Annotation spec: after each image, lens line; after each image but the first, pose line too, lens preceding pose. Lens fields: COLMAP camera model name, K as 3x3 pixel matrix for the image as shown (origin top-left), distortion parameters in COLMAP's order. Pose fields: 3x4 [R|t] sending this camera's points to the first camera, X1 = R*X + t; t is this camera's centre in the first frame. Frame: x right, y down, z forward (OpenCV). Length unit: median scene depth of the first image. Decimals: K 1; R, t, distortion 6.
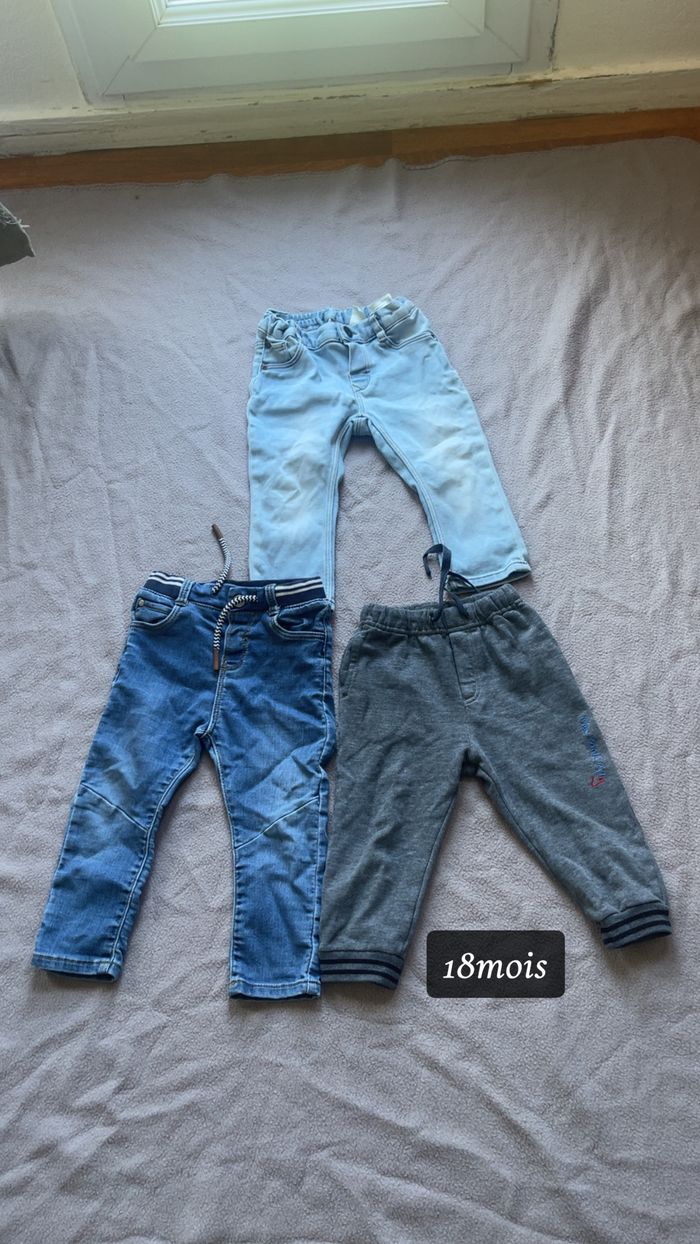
lens RADIAL K [[990.1, 0, 355.1], [0, 990.1, 627.1], [0, 0, 1]] dist [0.054576, -0.064569]
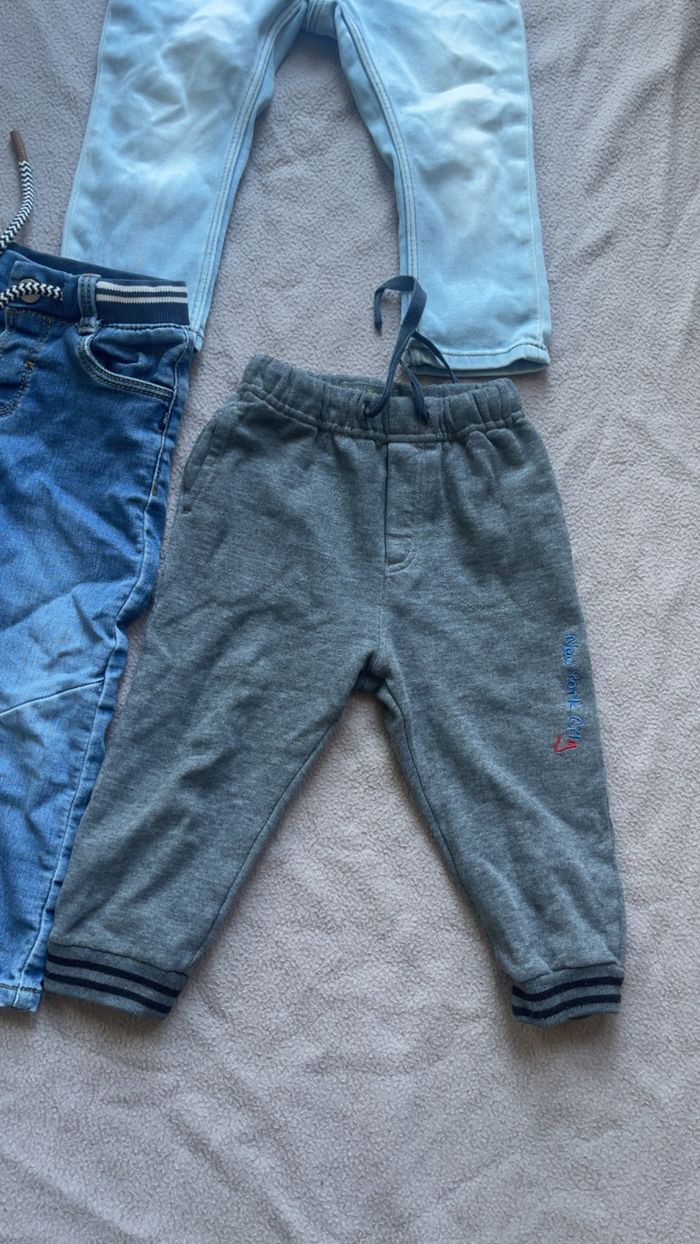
lens RADIAL K [[944.4, 0, 350.0], [0, 944.4, 622.0], [0, 0, 1]] dist [0.055507, -0.074060]
pose [[0.969005, 0.202877, 0.140964, 0.017250], [-0.234269, 0.935729, 0.263685, -0.036856], [-0.078409, -0.288535, 0.954253, 0.459357]]
